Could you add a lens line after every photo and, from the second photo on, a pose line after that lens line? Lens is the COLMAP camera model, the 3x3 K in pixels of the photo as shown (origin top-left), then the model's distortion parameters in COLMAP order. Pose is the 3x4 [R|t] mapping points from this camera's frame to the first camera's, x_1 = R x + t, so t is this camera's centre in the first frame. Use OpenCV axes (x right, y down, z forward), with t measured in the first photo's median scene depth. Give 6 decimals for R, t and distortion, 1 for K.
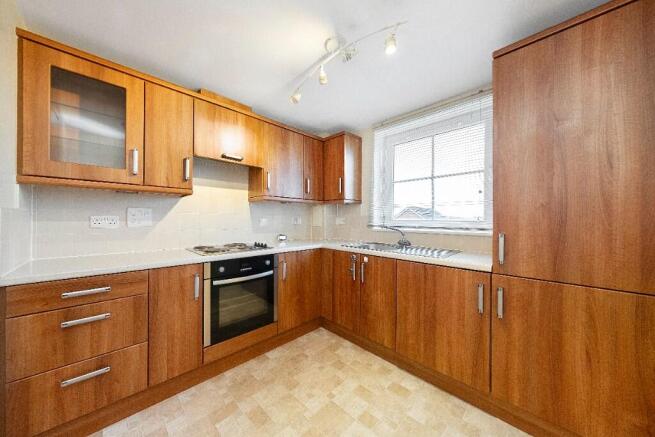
lens RADIAL K [[223.7, 0, 331.4], [0, 223.7, 220.6], [0, 0, 1]] dist [0.001894, -0.000018]
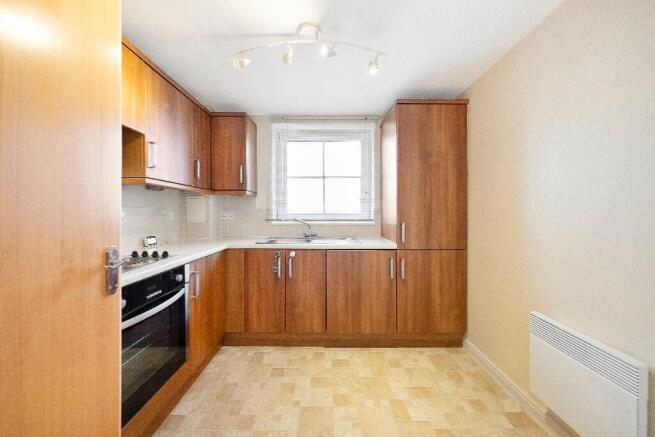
lens RADIAL K [[223.7, 0, 330.7], [0, 223.7, 213.6], [0, 0, 1]] dist [0.001894, -0.000018]
pose [[0.706189, -0.004773, 0.708007, -0.427426], [0.003880, 0.999988, 0.002871, -0.007525], [-0.708013, 0.000720, 0.706199, 0.184742]]
